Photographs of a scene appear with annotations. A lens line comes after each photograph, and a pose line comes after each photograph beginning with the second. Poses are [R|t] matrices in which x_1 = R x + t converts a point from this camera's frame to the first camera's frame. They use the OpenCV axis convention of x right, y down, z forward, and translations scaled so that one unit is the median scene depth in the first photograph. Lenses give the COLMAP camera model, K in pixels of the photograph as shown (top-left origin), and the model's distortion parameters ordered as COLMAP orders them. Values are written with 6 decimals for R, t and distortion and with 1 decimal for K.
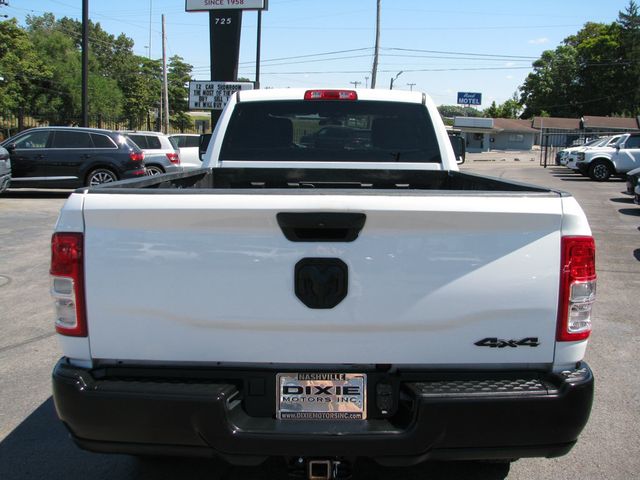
lens RADIAL K [[667.5, 0, 342.0], [0, 667.5, 232.8], [0, 0, 1]] dist [-0.087260, 0.000000]
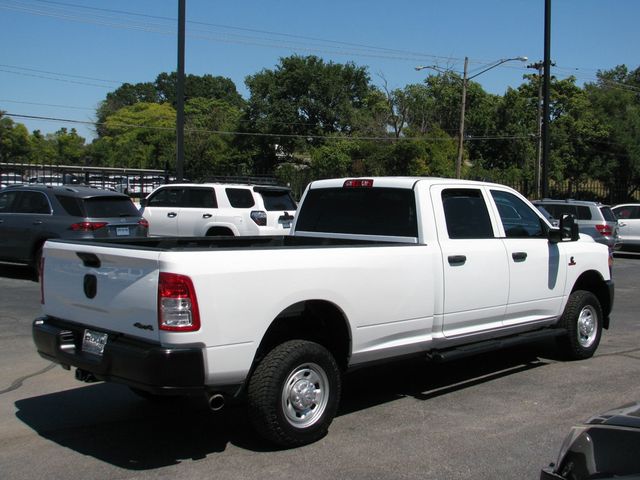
lens RADIAL K [[778.4, 0, 365.4], [0, 778.4, 231.1], [0, 0, 1]] dist [-0.000581, 0.000000]
pose [[0.733274, 0.029241, -0.679305, 1.062203], [-0.102126, 0.992477, -0.067518, -0.010021], [0.672220, 0.118884, 0.730744, -0.115042]]
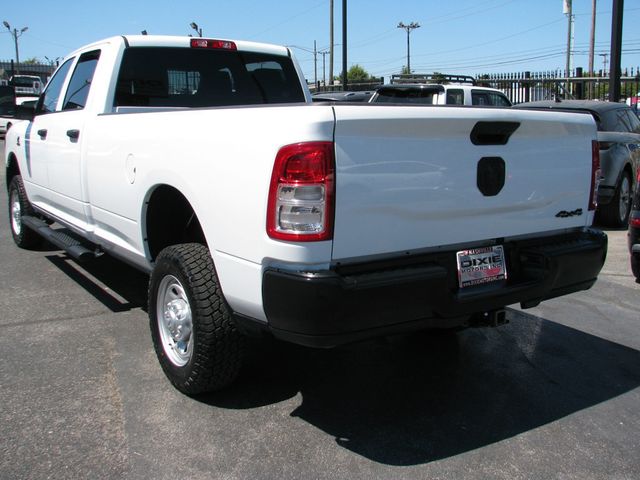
lens RADIAL K [[667.5, 0, 317.1], [0, 667.5, 238.9], [0, 0, 1]] dist [-0.087260, 0.000000]
pose [[0.832102, -0.100338, 0.545471, -0.481414], [0.075722, 0.994843, 0.067487, 0.038710], [-0.549429, -0.014852, 0.835408, 0.042789]]
